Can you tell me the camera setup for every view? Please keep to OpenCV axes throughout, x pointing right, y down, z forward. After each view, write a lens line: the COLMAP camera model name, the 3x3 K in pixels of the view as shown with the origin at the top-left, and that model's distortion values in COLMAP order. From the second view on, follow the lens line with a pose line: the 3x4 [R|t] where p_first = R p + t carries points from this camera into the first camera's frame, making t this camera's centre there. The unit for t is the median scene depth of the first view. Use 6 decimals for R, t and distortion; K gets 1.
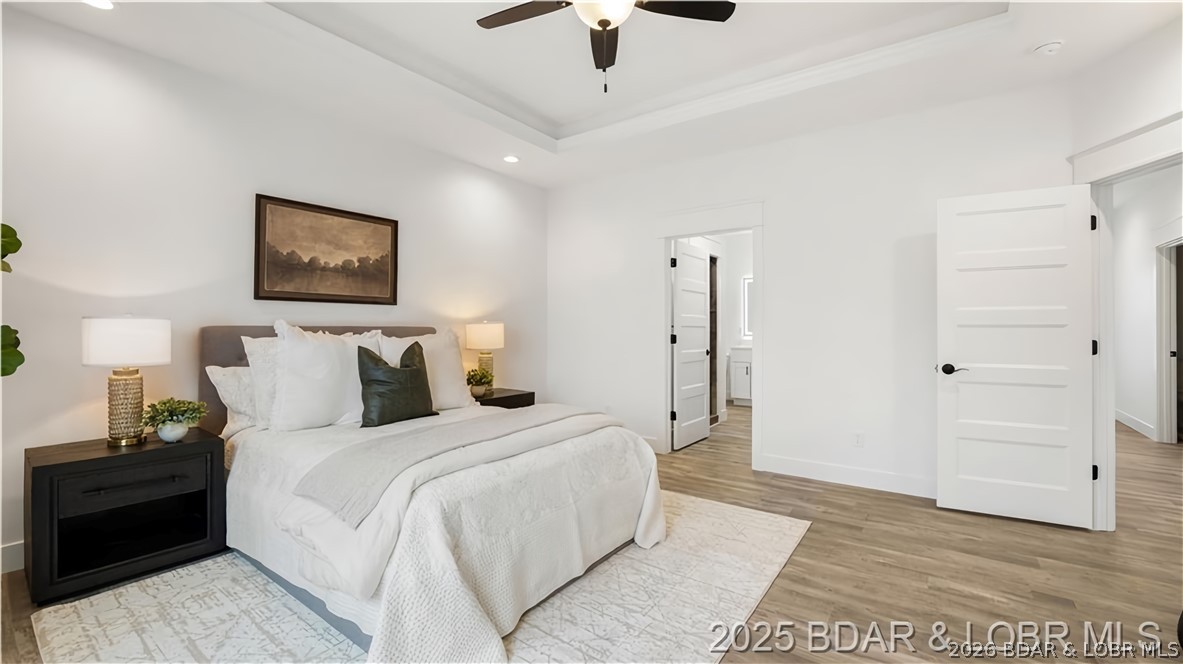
lens RADIAL K [[493.6, 0, 590.0], [0, 493.6, 310.8], [0, 0, 1]] dist [-0.000987, -0.000065]
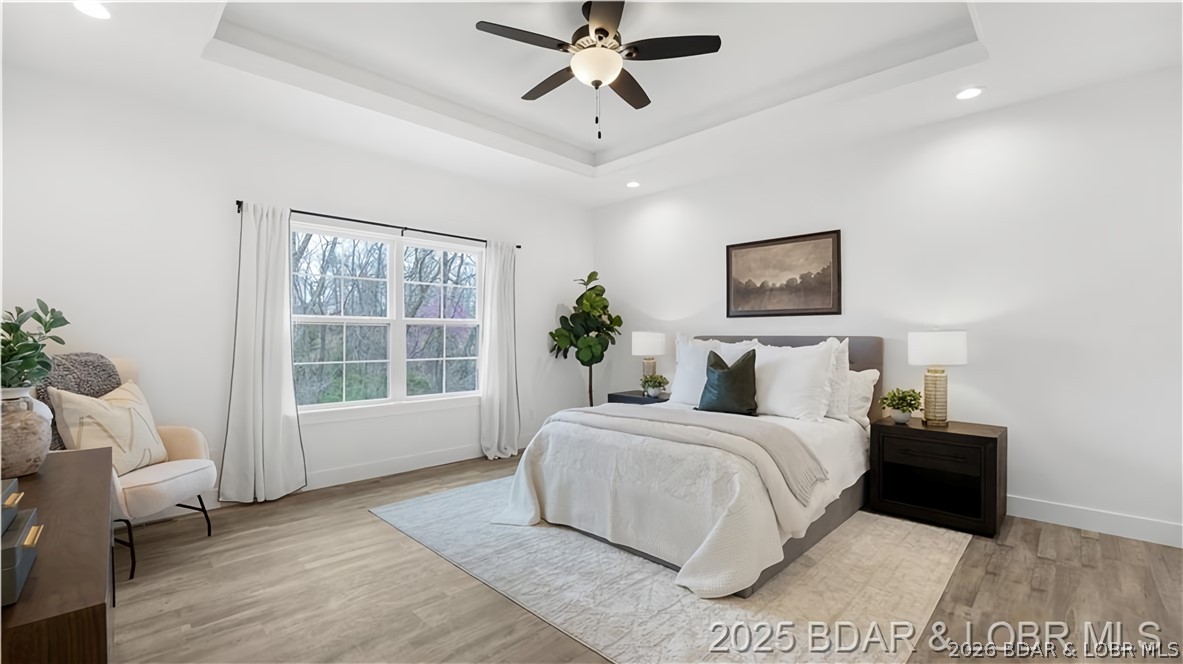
lens RADIAL K [[490.2, 0, 591.8], [0, 490.2, 334.7], [0, 0, 1]] dist [-0.001752, -0.000093]
pose [[-0.119936, 0.001833, -0.992780, 0.727183], [0.040476, 0.999176, -0.003045, 0.013820], [0.991956, -0.040549, -0.119912, 0.683436]]
